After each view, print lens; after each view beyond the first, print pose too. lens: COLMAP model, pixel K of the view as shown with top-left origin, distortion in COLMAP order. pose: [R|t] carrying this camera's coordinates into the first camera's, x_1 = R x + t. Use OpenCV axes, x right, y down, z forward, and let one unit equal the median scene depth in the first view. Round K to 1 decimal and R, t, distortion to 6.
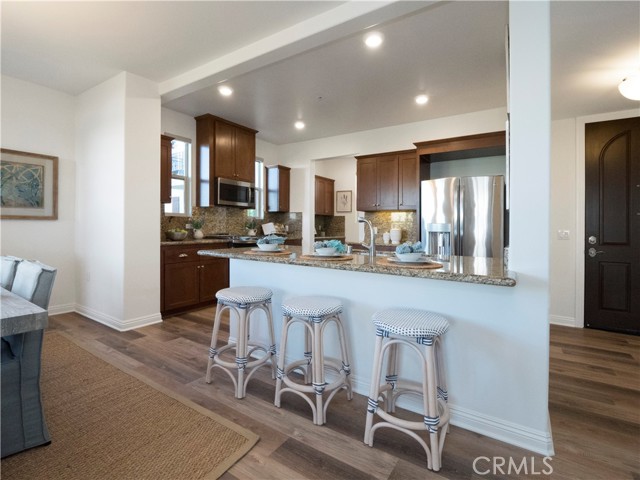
lens RADIAL K [[314.2, 0, 326.3], [0, 314.2, 224.1], [0, 0, 1]] dist [-0.009191, -0.000584]
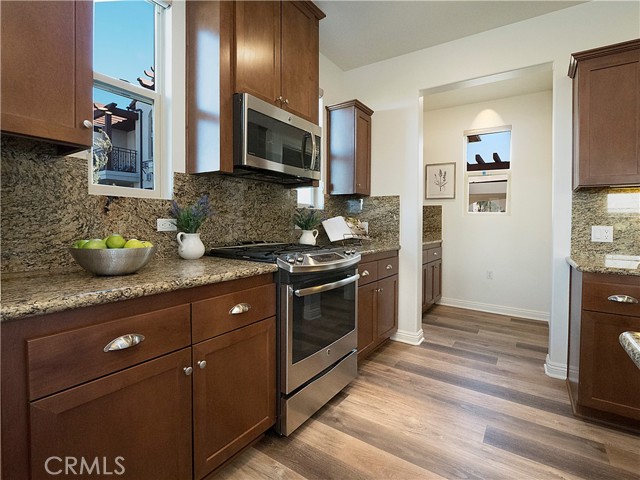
lens RADIAL K [[314.2, 0, 324.6], [0, 314.2, 224.7], [0, 0, 1]] dist [-0.009191, -0.000584]
pose [[0.999802, -0.000731, -0.019867, -0.230525], [0.001090, 0.999836, 0.018070, -0.000278], [0.019851, -0.018088, 0.999639, 0.600511]]
